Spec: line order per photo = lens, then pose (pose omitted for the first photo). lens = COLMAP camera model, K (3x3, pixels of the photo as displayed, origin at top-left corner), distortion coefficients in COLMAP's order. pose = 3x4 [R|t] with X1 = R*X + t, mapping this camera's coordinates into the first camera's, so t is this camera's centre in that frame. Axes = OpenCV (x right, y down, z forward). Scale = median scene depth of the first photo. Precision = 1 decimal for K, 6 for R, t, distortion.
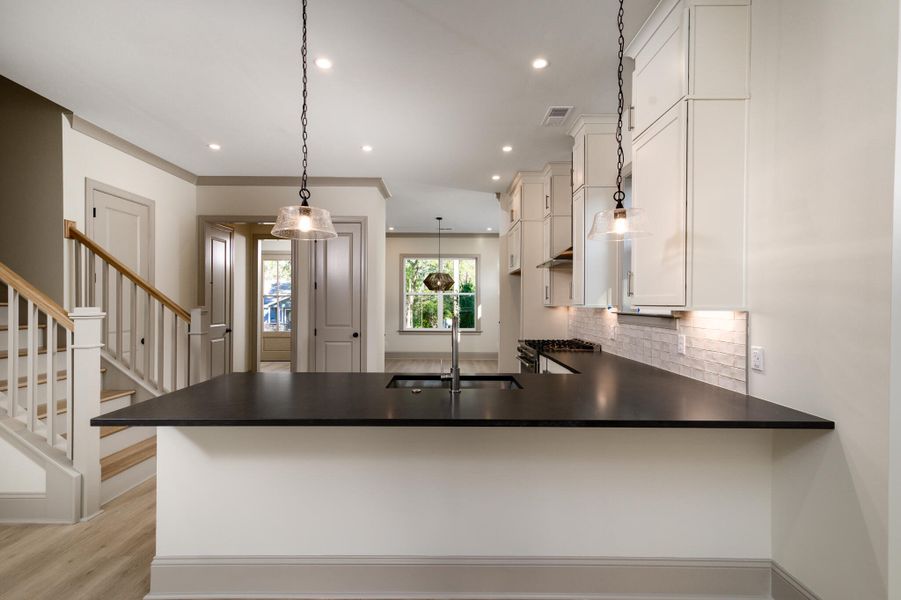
lens RADIAL K [[405.4, 0, 450.5], [0, 405.4, 300.0], [0, 0, 1]] dist [-0.010997, -0.000062]
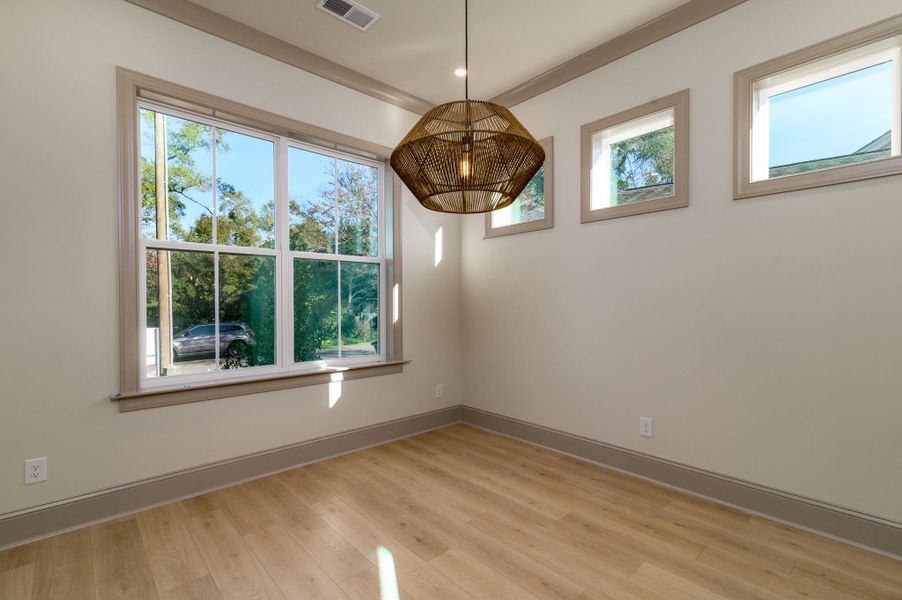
lens RADIAL K [[405.8, 0, 451.0], [0, 405.8, 300.0], [0, 0, 1]] dist [-0.010997, -0.000062]
pose [[0.743097, -0.004974, 0.669165, -0.490410], [0.000603, 0.999977, 0.006763, 0.074386], [-0.669184, -0.004623, 0.743083, 2.525182]]
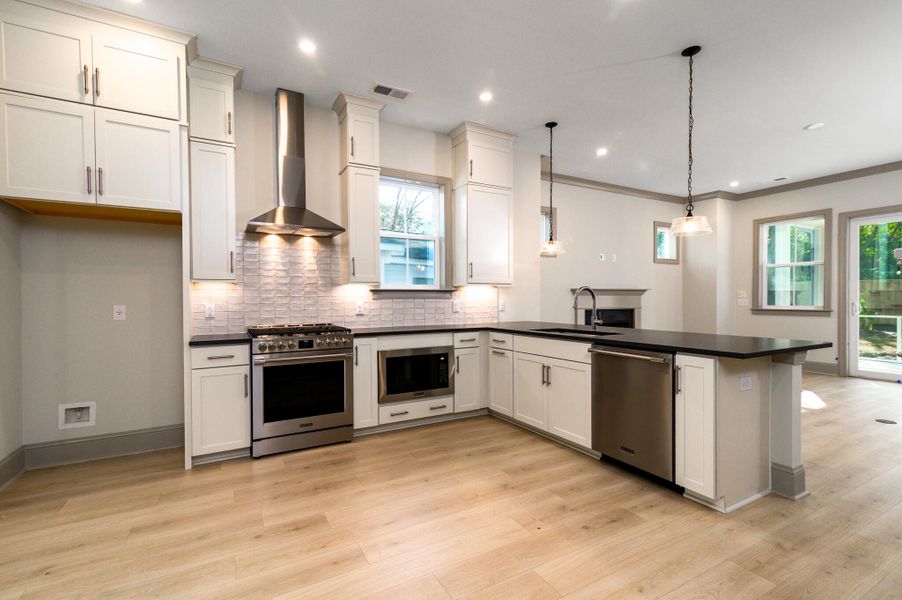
lens RADIAL K [[410.2, 0, 448.0], [0, 410.2, 300.0], [0, 0, 1]] dist [0.011751, -0.000116]
pose [[-0.477076, -0.006659, 0.878837, -0.926997], [-0.004315, 0.999977, 0.005235, 0.070361], [-0.878851, -0.001295, -0.477094, 1.798974]]
